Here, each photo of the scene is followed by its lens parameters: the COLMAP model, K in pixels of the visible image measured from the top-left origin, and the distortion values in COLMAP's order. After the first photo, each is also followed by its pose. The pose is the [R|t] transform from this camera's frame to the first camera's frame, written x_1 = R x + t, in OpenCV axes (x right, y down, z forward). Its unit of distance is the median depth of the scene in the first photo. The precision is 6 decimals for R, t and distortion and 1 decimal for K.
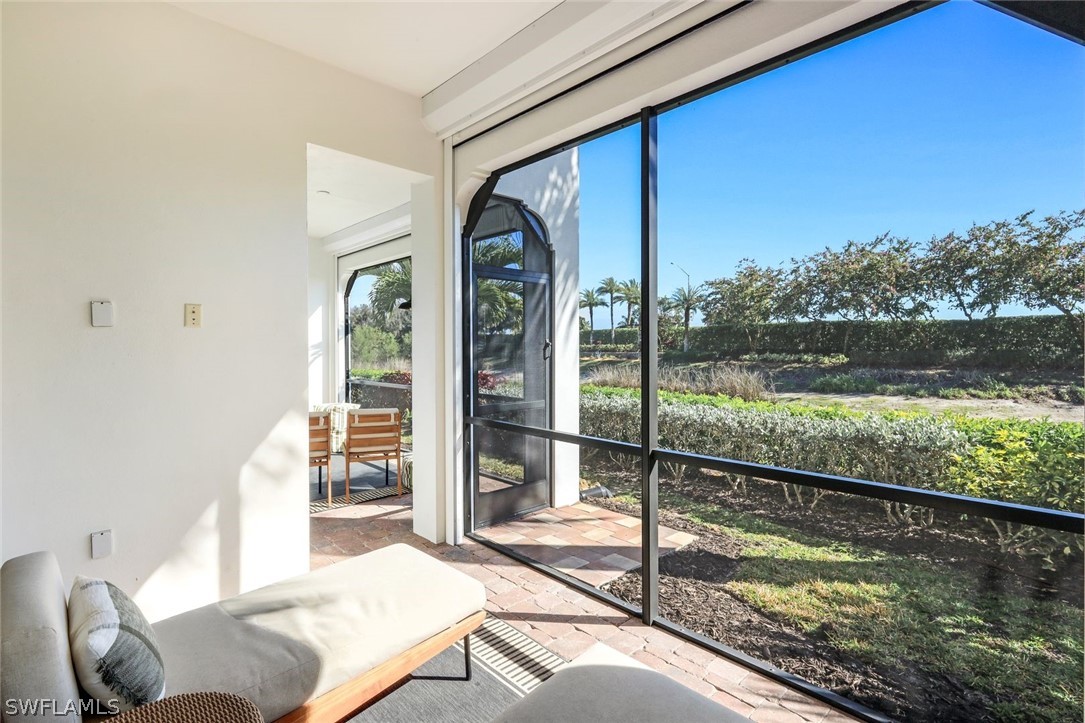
lens RADIAL K [[499.2, 0, 554.3], [0, 499.2, 353.3], [0, 0, 1]] dist [0.024183, 0.000055]
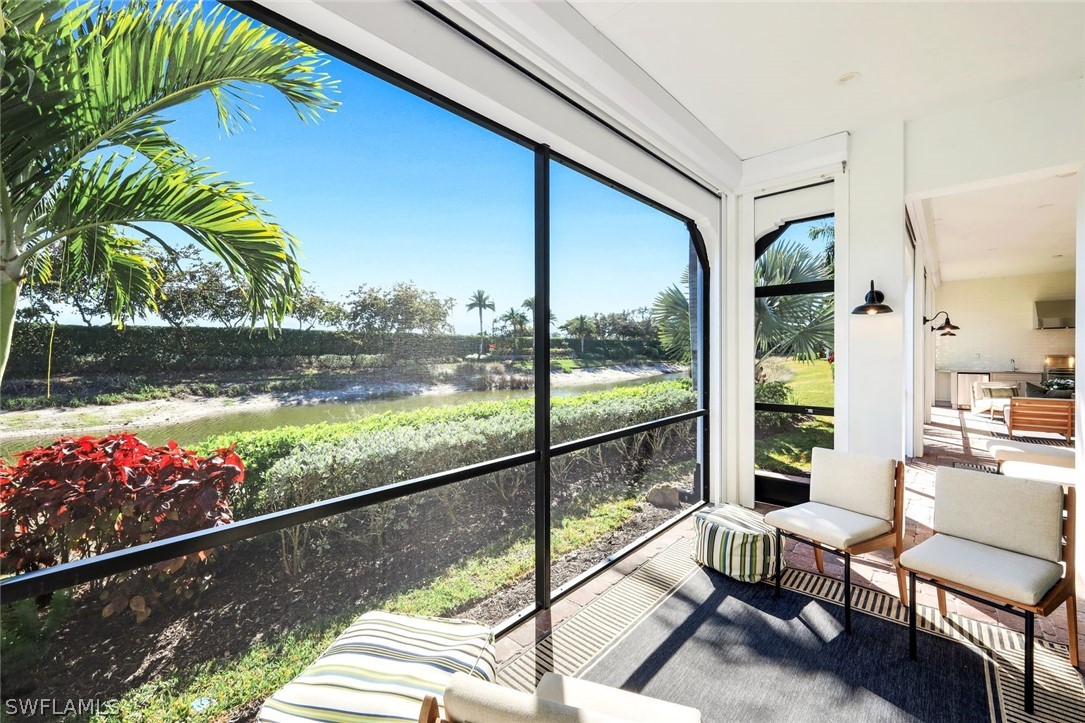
lens RADIAL K [[434.3, 0, 552.3], [0, 434.3, 358.5], [0, 0, 1]] dist [0.016680, -0.000072]
pose [[-0.047371, -0.010504, 0.998822, -0.131546], [0.010003, 0.999890, 0.010989, -0.002015], [-0.998827, 0.010511, -0.047261, 0.165751]]
